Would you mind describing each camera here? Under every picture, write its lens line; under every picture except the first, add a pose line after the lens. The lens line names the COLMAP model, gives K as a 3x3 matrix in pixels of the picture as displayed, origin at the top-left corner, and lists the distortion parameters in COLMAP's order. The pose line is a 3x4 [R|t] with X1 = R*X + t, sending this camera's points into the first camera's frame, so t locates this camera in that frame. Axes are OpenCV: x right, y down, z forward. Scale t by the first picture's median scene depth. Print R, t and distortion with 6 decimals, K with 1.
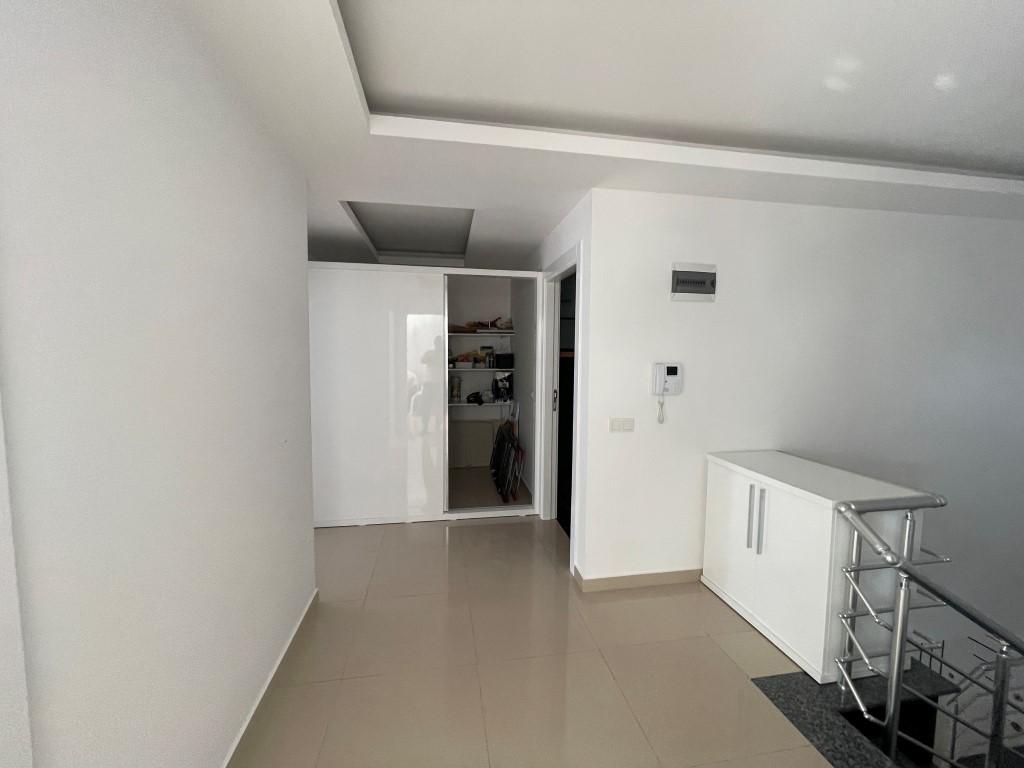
lens RADIAL K [[414.3, 0, 510.1], [0, 414.3, 379.5], [0, 0, 1]] dist [-0.004878, 0.001296]
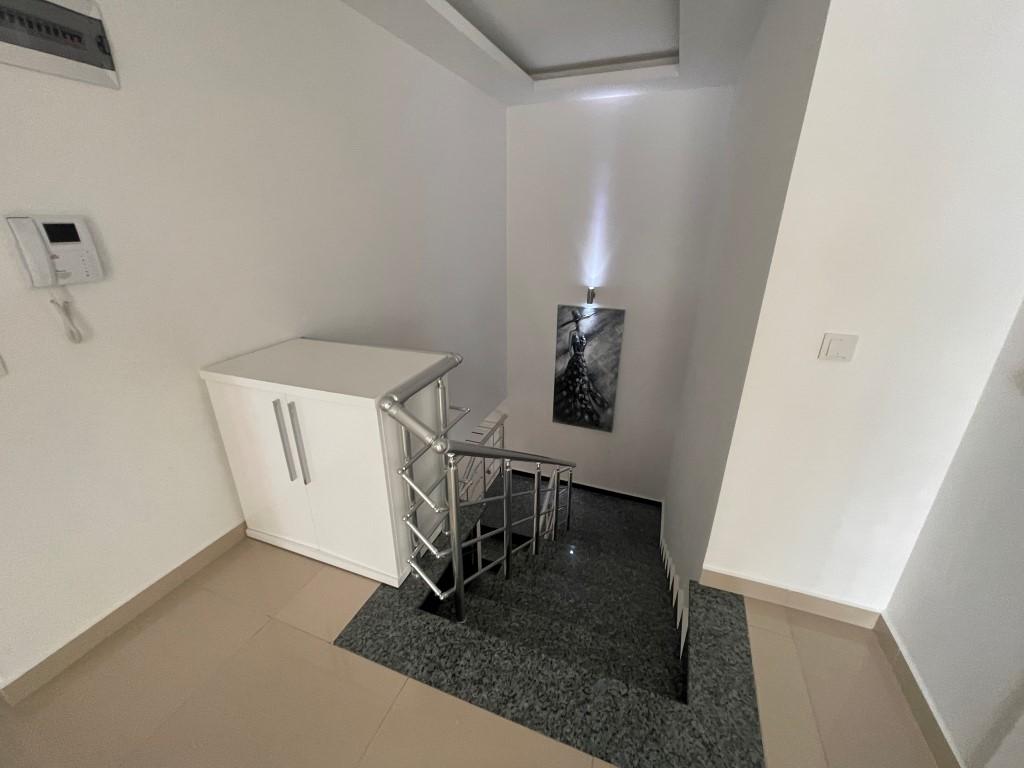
lens RADIAL K [[414.3, 0, 507.0], [0, 414.3, 382.3], [0, 0, 1]] dist [-0.004878, 0.001296]
pose [[0.515179, -0.325004, 0.793072, 0.238980], [0.066714, 0.937714, 0.340942, 0.014306], [-0.854482, -0.122737, 0.504774, 0.313856]]
